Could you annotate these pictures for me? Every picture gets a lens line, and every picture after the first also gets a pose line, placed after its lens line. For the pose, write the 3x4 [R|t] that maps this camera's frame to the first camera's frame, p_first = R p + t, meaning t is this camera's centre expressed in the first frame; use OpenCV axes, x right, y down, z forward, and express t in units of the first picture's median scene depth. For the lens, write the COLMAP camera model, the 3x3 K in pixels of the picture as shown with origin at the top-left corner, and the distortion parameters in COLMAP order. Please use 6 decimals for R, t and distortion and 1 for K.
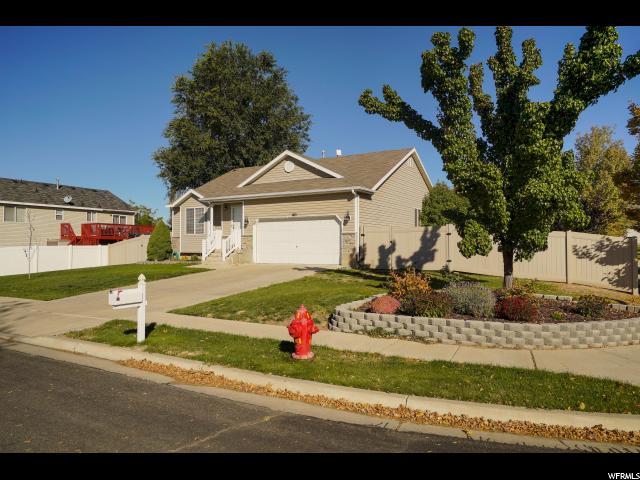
lens RADIAL K [[446.8, 0, 320.2], [0, 446.8, 240.9], [0, 0, 1]] dist [0.000019, 0.000067]
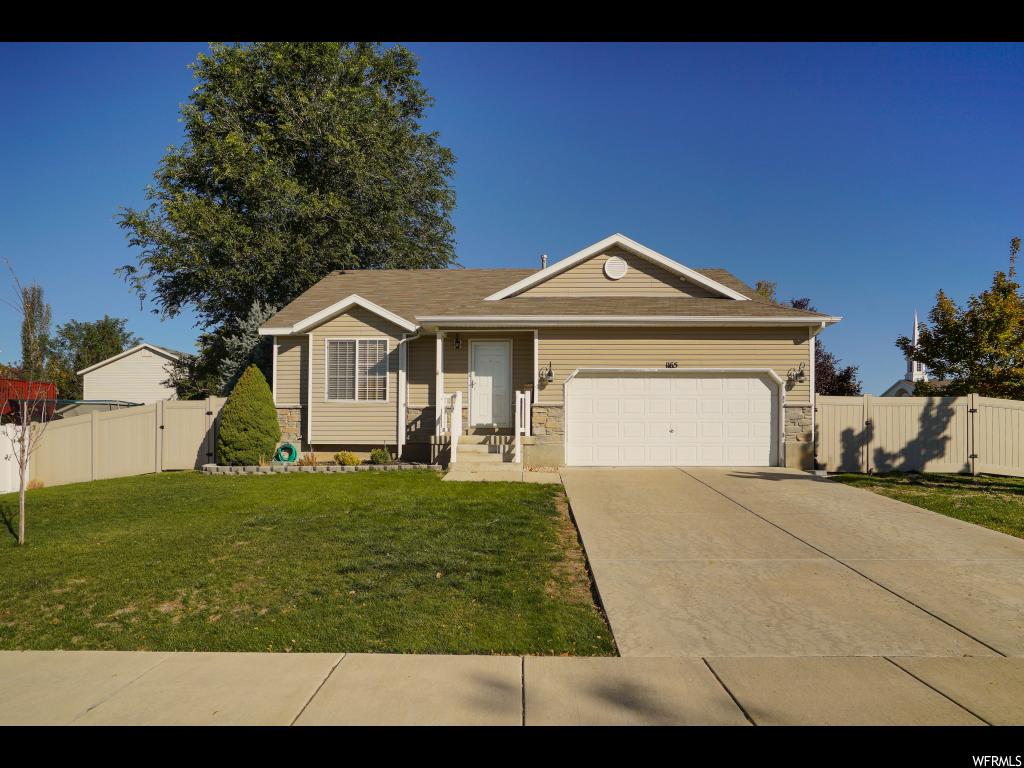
lens RADIAL K [[608.4, 0, 510.0], [0, 608.4, 428.5], [0, 0, 1]] dist [-0.009493, -0.000281]
pose [[0.868528, 0.006060, 0.495603, -0.589880], [-0.010348, 0.999929, 0.005908, 0.009077], [-0.495532, -0.010259, 0.868529, 0.557691]]
